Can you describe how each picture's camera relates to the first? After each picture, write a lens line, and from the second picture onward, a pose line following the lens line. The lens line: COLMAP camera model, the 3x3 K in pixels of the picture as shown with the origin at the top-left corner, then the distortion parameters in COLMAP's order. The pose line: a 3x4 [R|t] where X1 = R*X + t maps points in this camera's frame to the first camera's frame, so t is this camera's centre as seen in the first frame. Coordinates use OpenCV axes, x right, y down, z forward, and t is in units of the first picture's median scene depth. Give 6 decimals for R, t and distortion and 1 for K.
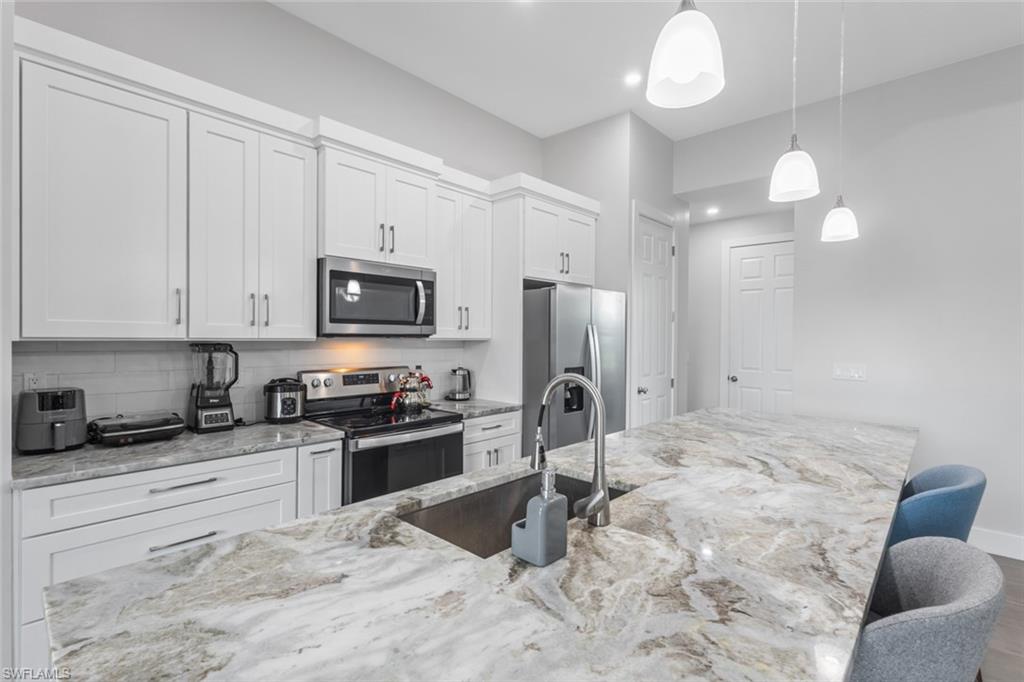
lens RADIAL K [[472.8, 0, 511.2], [0, 472.8, 340.0], [0, 0, 1]] dist [0.002128, 0.000225]
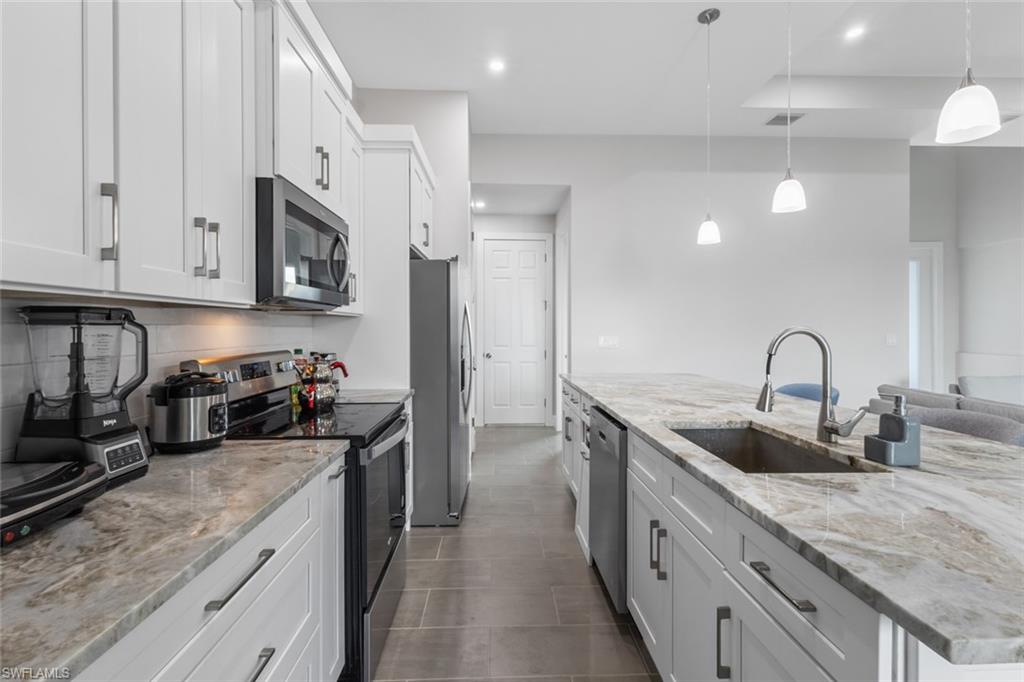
lens RADIAL K [[472.8, 0, 513.8], [0, 472.8, 335.9], [0, 0, 1]] dist [0.002128, 0.000225]
pose [[0.709806, -0.020368, 0.704102, -0.659915], [0.010504, 0.999777, 0.018333, 0.033092], [-0.704318, -0.005617, 0.709862, 0.343792]]
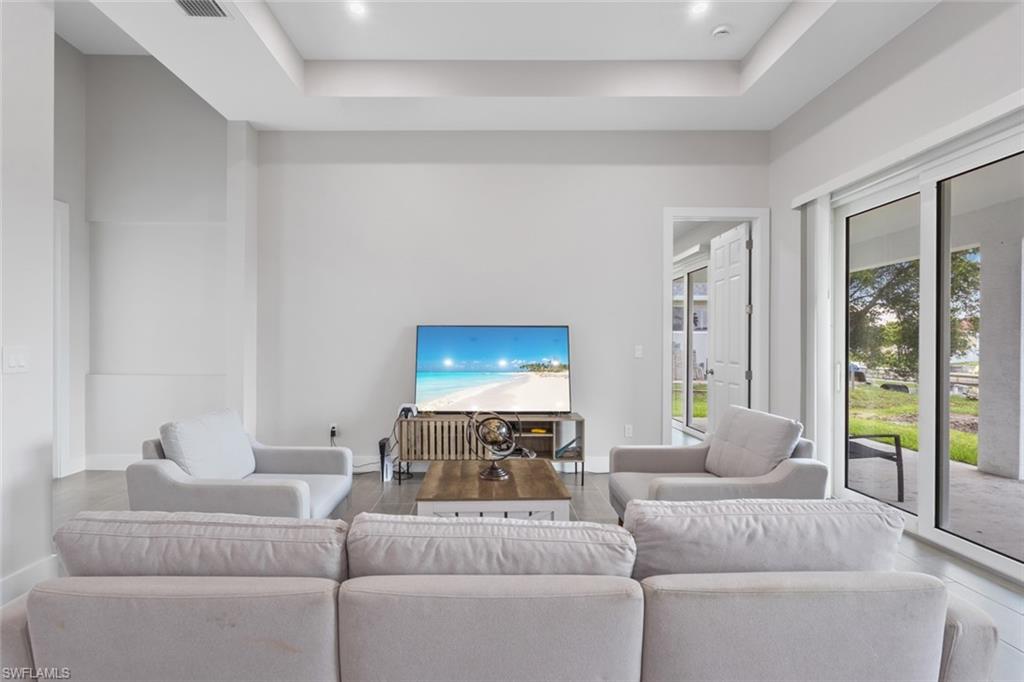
lens RADIAL K [[472.8, 0, 503.6], [0, 472.8, 341.5], [0, 0, 1]] dist [0.002128, 0.000225]
pose [[-0.676096, -0.008058, 0.736769, 0.653731], [-0.006350, 0.999967, 0.005109, 0.072226], [-0.736786, -0.001224, -0.676125, 0.552797]]
